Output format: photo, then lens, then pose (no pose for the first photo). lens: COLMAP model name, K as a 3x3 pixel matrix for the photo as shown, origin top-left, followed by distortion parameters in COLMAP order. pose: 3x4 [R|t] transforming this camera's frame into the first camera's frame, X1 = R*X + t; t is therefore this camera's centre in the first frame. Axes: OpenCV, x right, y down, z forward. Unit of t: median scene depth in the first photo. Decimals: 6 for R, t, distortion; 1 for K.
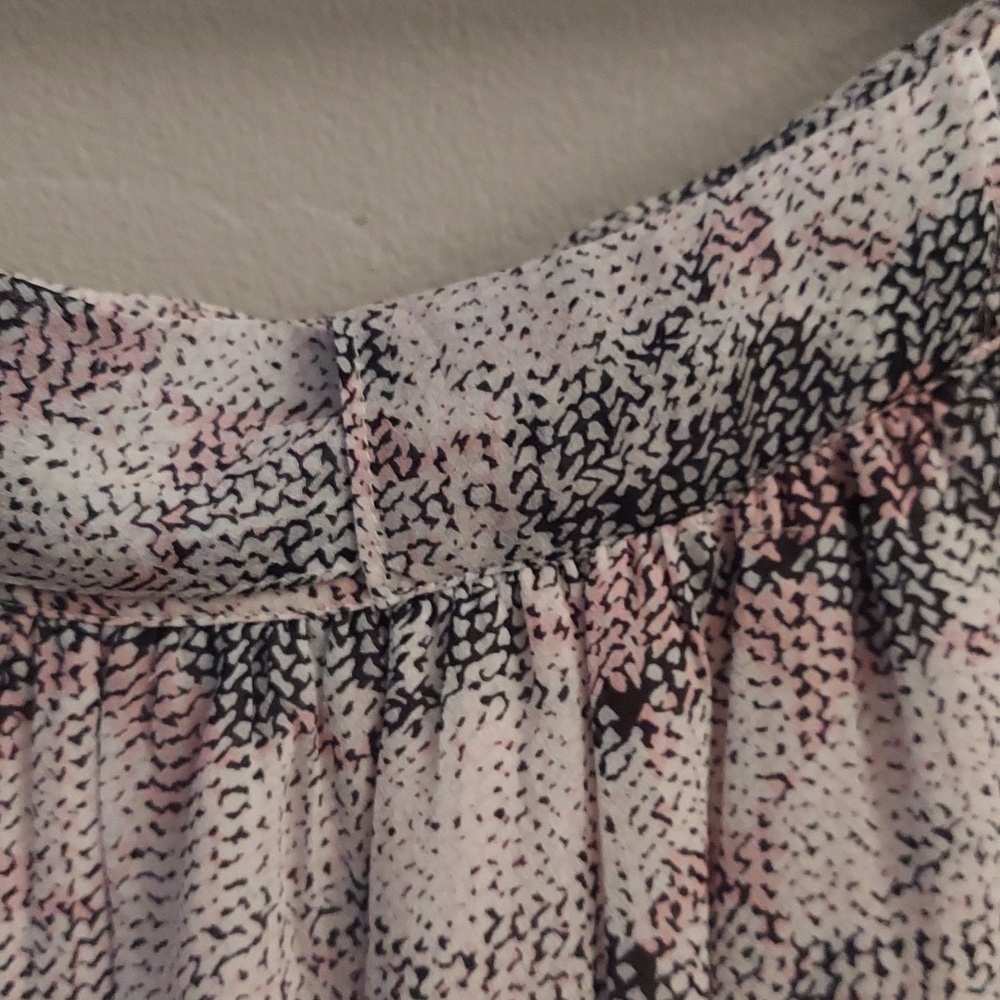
lens RADIAL K [[1601.7, 0, 496.6], [0, 1601.7, 513.9], [0, 0, 1]] dist [0.199362, -0.621344]
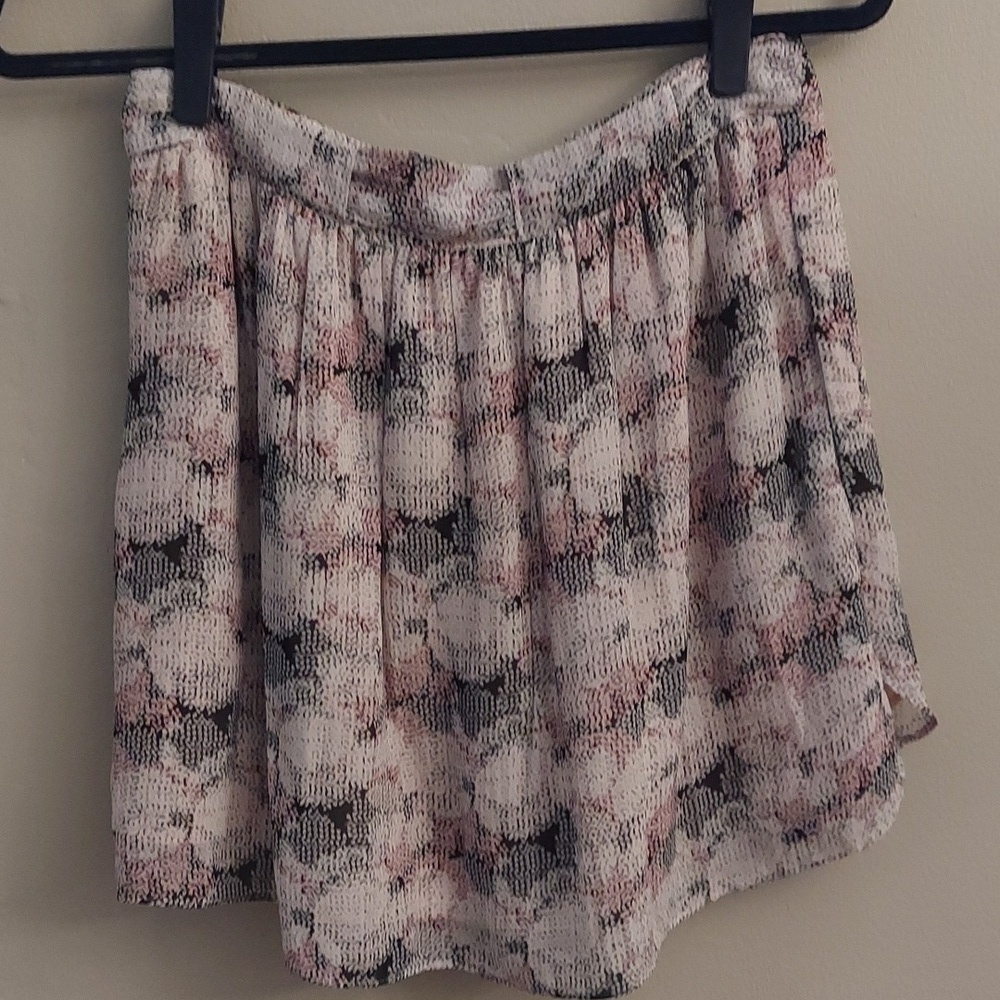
lens RADIAL K [[1601.7, 0, 496.6], [0, 1601.7, 513.9], [0, 0, 1]] dist [0.199362, -0.621344]
pose [[0.996981, -0.060427, 0.048757, -0.364619], [0.057186, 0.996224, 0.065331, 0.457686], [-0.052521, -0.062346, 0.996672, -2.900268]]
